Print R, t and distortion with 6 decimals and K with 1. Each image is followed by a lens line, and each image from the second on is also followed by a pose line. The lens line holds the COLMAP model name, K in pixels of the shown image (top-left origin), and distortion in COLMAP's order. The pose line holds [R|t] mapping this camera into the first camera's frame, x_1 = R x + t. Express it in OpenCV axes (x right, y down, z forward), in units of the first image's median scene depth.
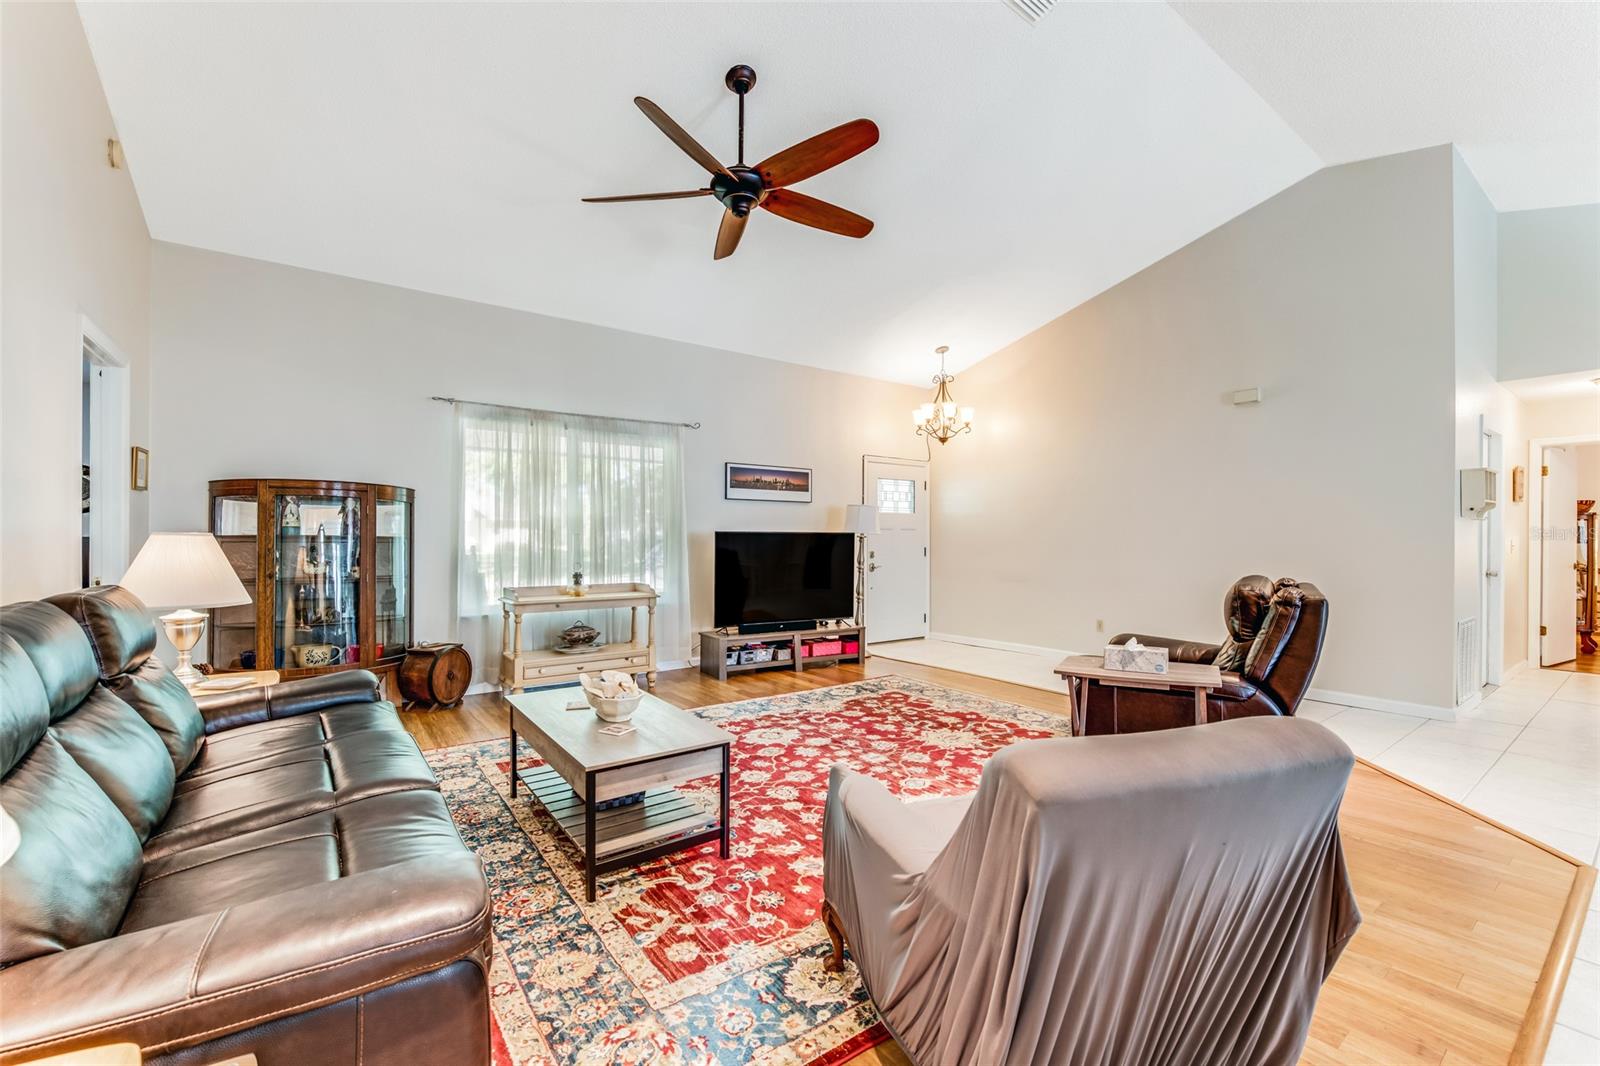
lens RADIAL K [[672.5, 0, 798.4], [0, 672.5, 537.3], [0, 0, 1]] dist [-0.009962, -0.000167]
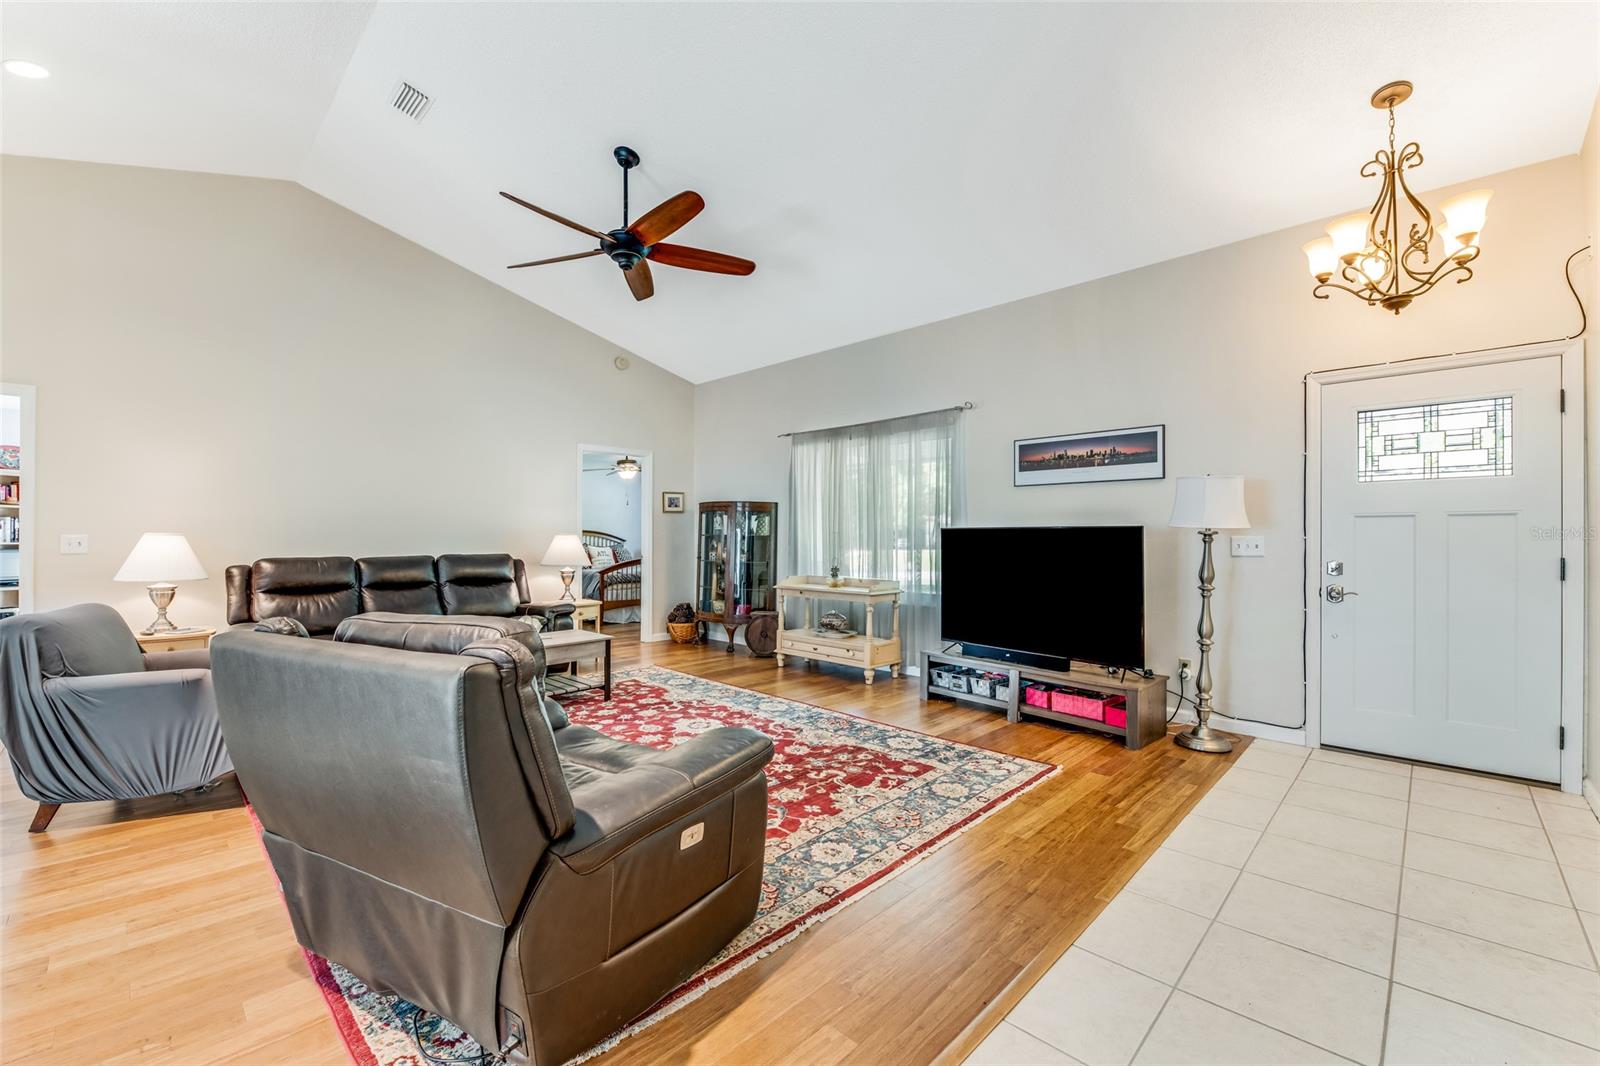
lens RADIAL K [[672.5, 0, 798.5], [0, 672.5, 532.4], [0, 0, 1]] dist [-0.009962, -0.000167]
pose [[0.145833, -0.009762, -0.989261, 0.860092], [-0.000360, 0.999951, -0.009921, 0.006291], [0.989309, 0.001803, 0.145822, 0.851892]]
